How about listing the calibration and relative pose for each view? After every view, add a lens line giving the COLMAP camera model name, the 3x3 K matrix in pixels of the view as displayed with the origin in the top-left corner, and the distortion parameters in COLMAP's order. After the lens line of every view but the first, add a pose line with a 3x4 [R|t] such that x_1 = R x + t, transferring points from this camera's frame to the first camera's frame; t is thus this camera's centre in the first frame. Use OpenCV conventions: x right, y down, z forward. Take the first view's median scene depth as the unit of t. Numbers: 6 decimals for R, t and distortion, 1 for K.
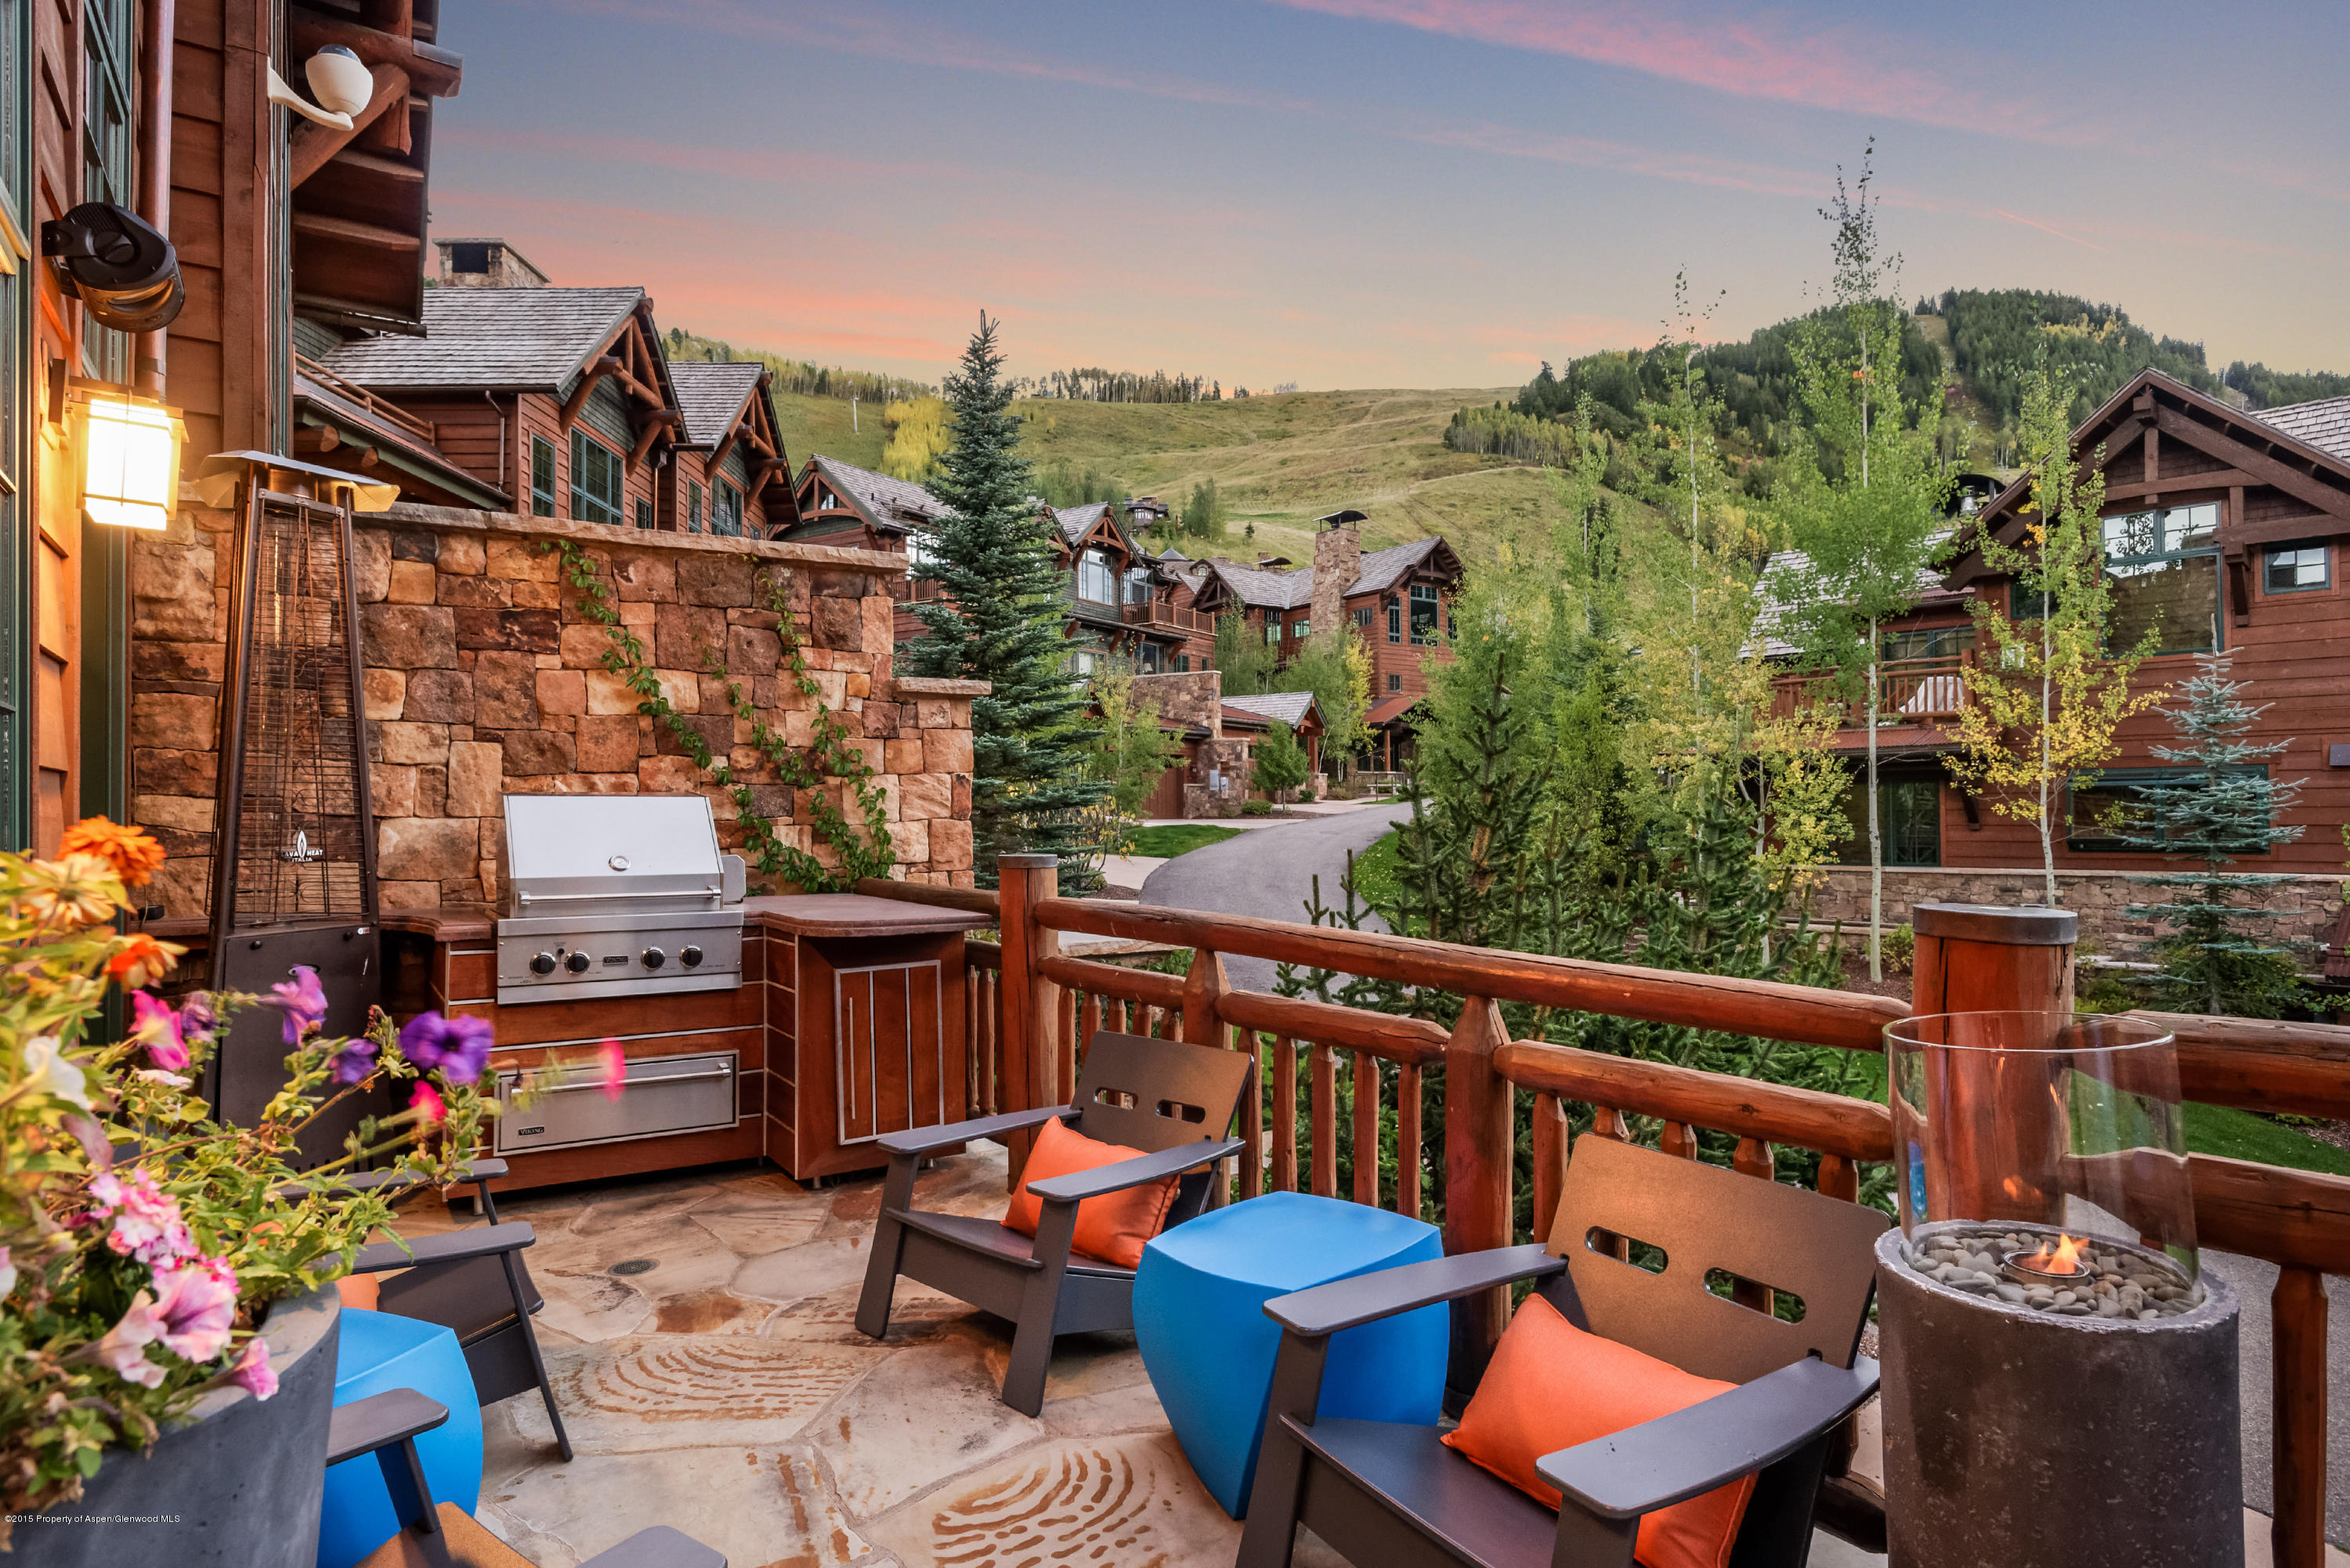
lens RADIAL K [[1409.1, 0, 1175.0], [0, 1409.1, 784.0], [0, 0, 1]] dist [-0.002689, -0.000545]
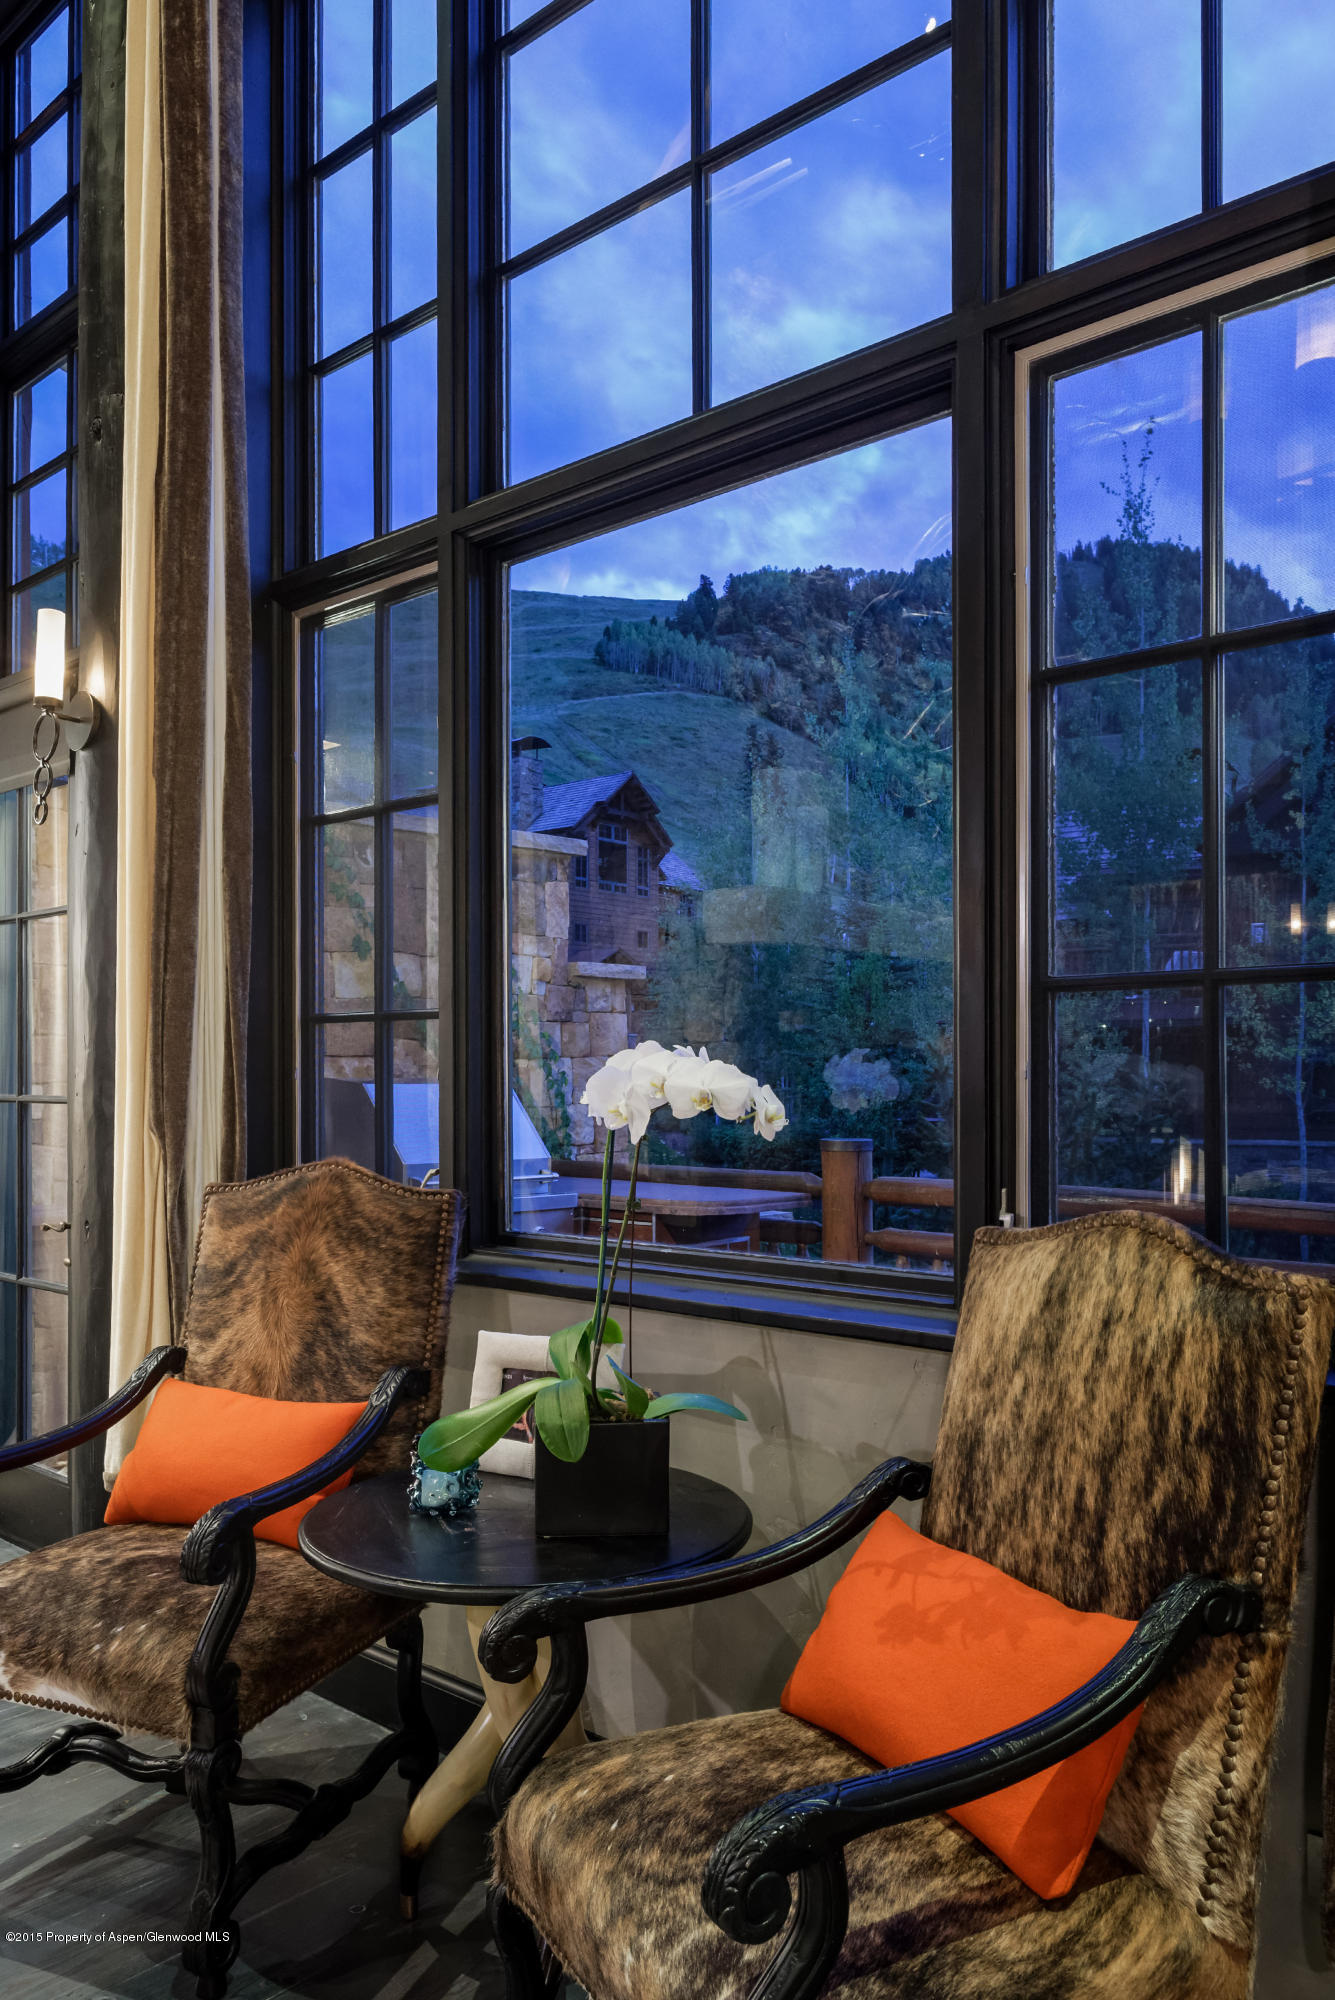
lens RADIAL K [[1660.9, 0, 666.3], [0, 1660.9, 1044.1], [0, 0, 1]] dist [-0.000848, 0.000879]
pose [[0.962737, 0.010958, 0.270217, -0.101872], [-0.011625, 0.999932, 0.000867, -0.004098], [-0.270189, -0.003976, 0.962799, -0.036616]]
